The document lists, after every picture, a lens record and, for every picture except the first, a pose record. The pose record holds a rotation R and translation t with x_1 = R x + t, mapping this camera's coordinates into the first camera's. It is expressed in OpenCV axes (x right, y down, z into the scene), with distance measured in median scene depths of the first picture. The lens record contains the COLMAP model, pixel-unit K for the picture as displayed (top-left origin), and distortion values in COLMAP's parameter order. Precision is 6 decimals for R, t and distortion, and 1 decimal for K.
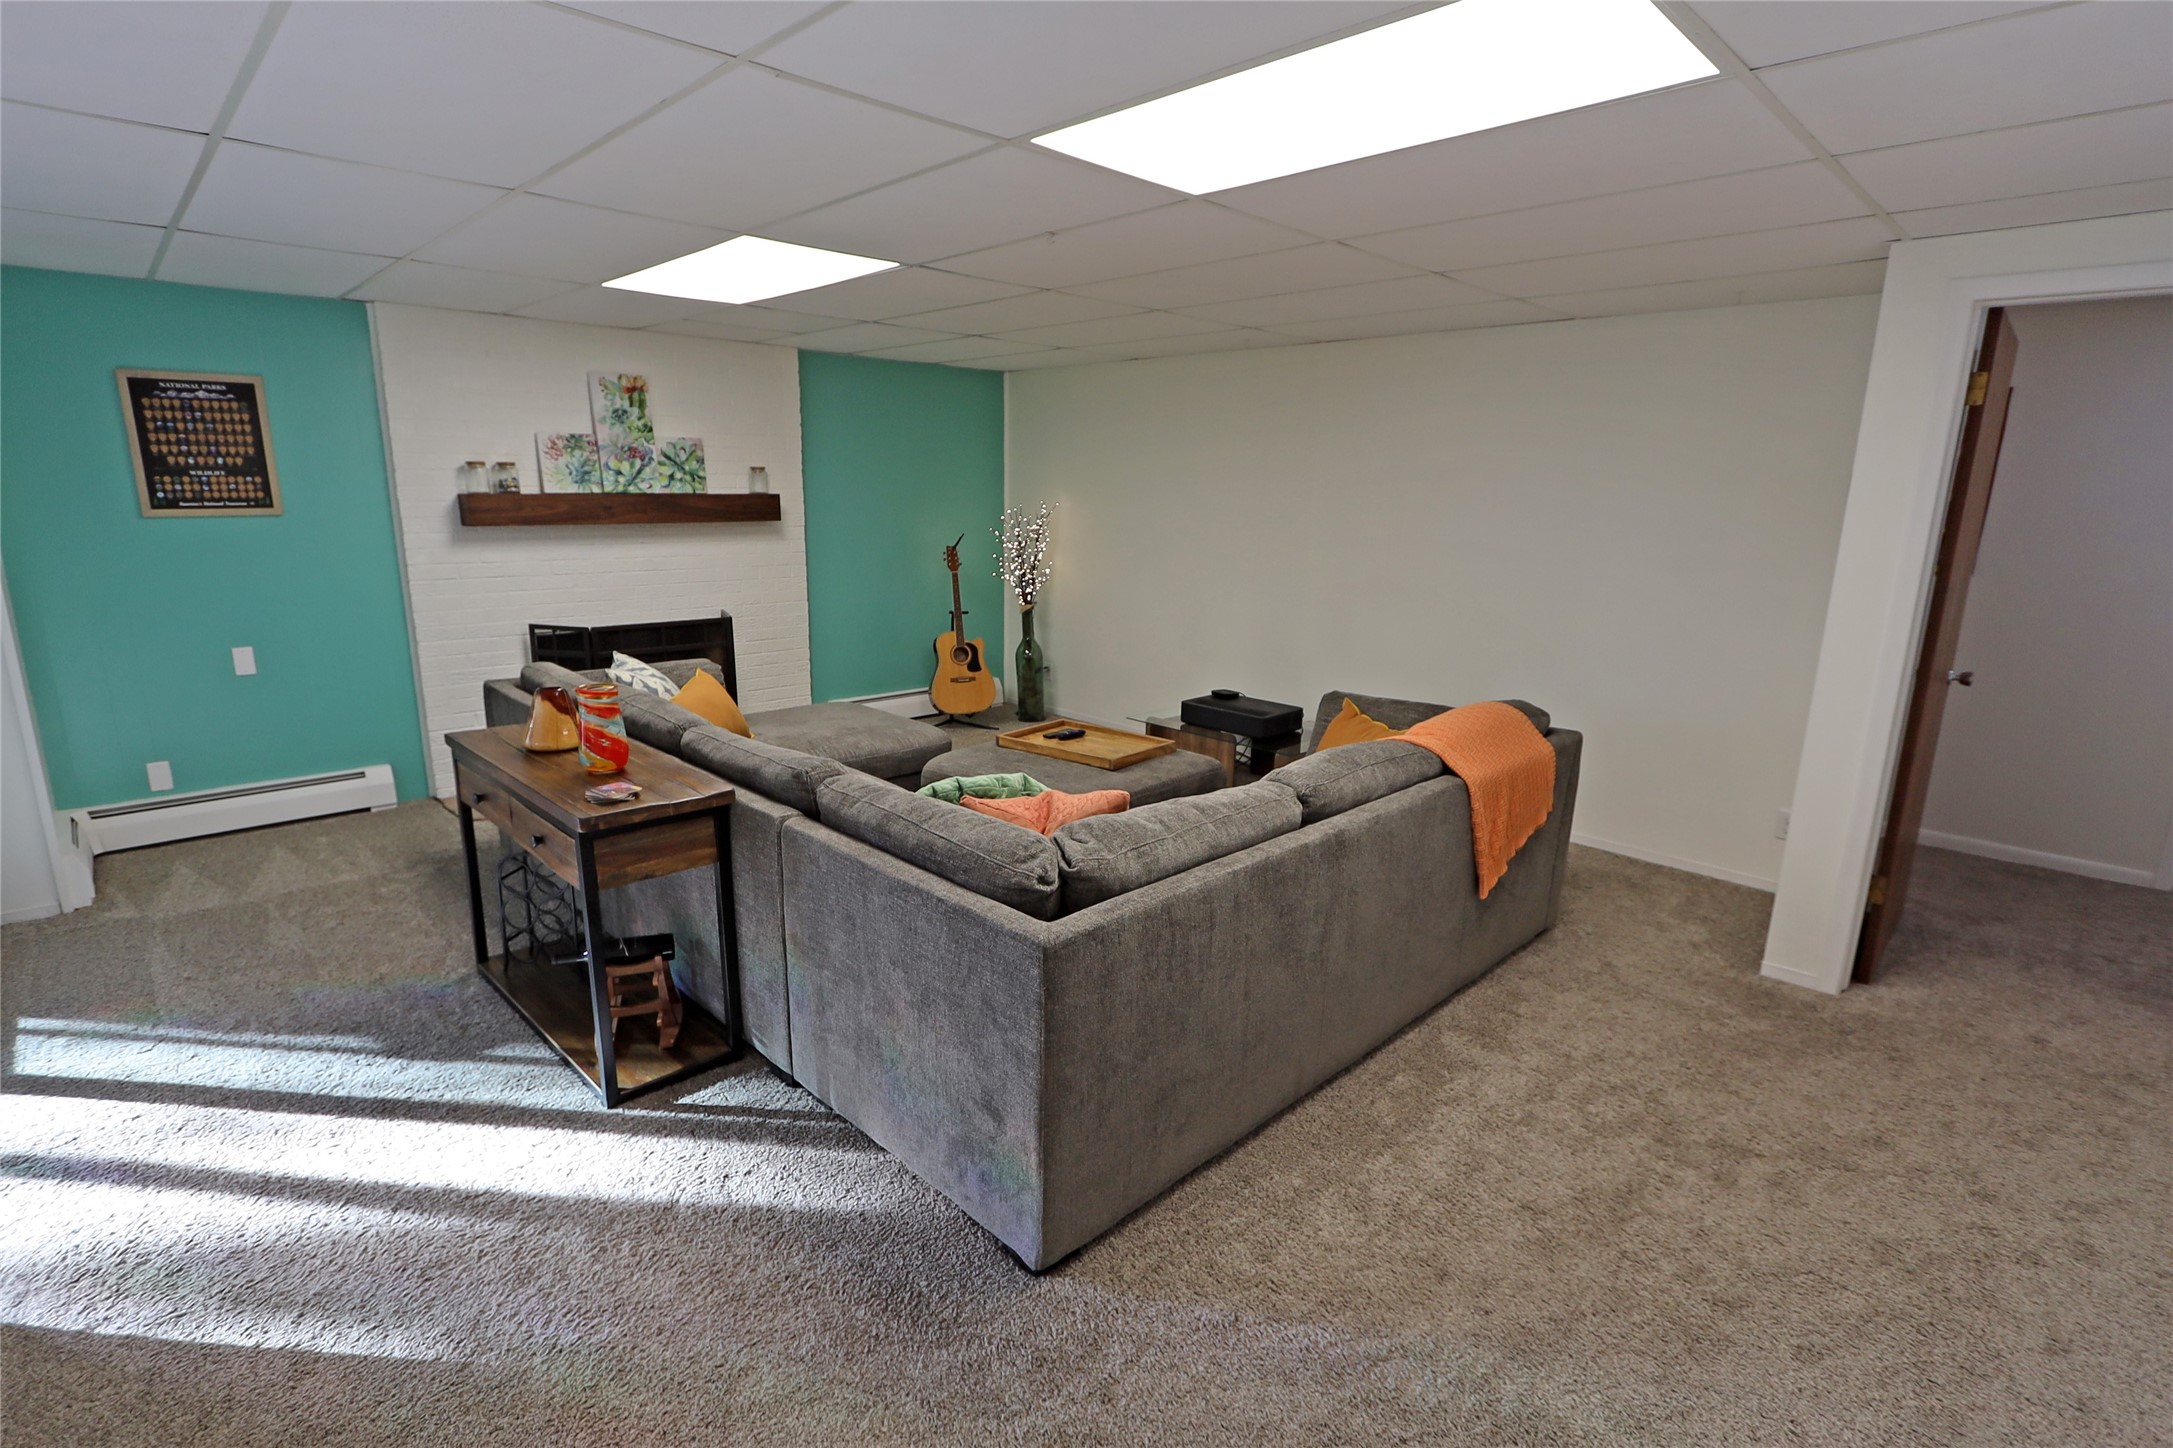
lens RADIAL K [[1041.3, 0, 1086.5], [0, 1041.3, 724.0], [0, 0, 1]] dist [-0.019218, 0.001650]
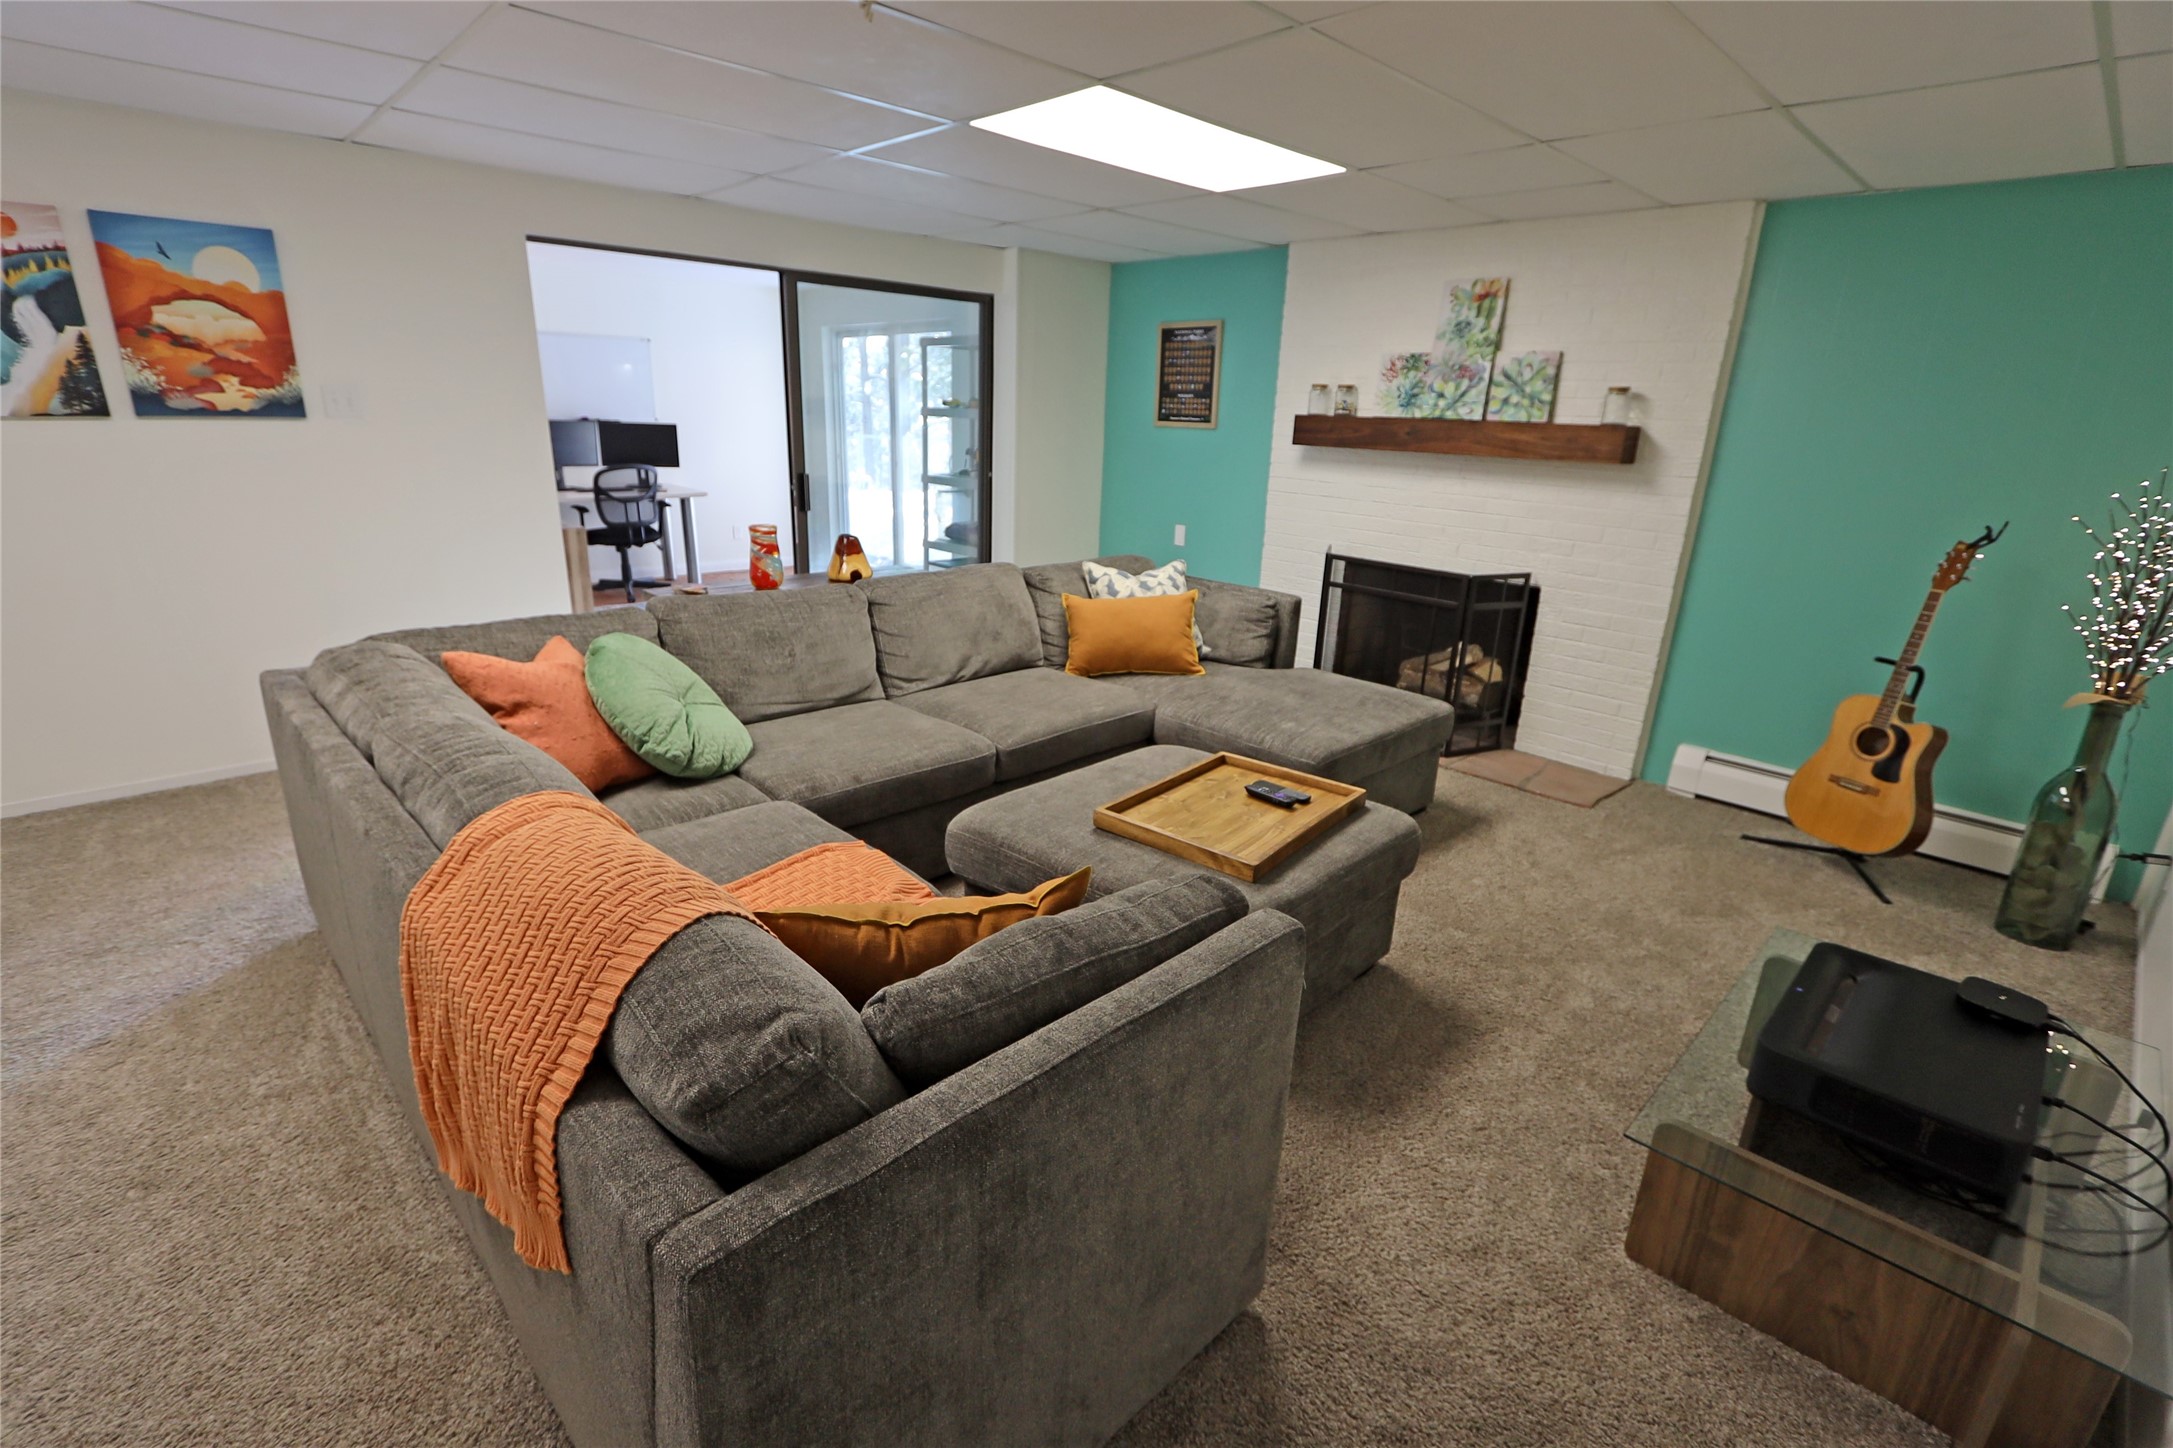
lens RADIAL K [[995.0, 0, 1087.2], [0, 995.0, 737.7], [0, 0, 1]] dist [-0.021368, 0.003890]
pose [[-0.009885, 0.299027, -0.954193, 0.467008], [-0.255247, 0.921874, 0.291543, -0.144514], [0.966825, 0.246437, 0.067213, 0.737039]]
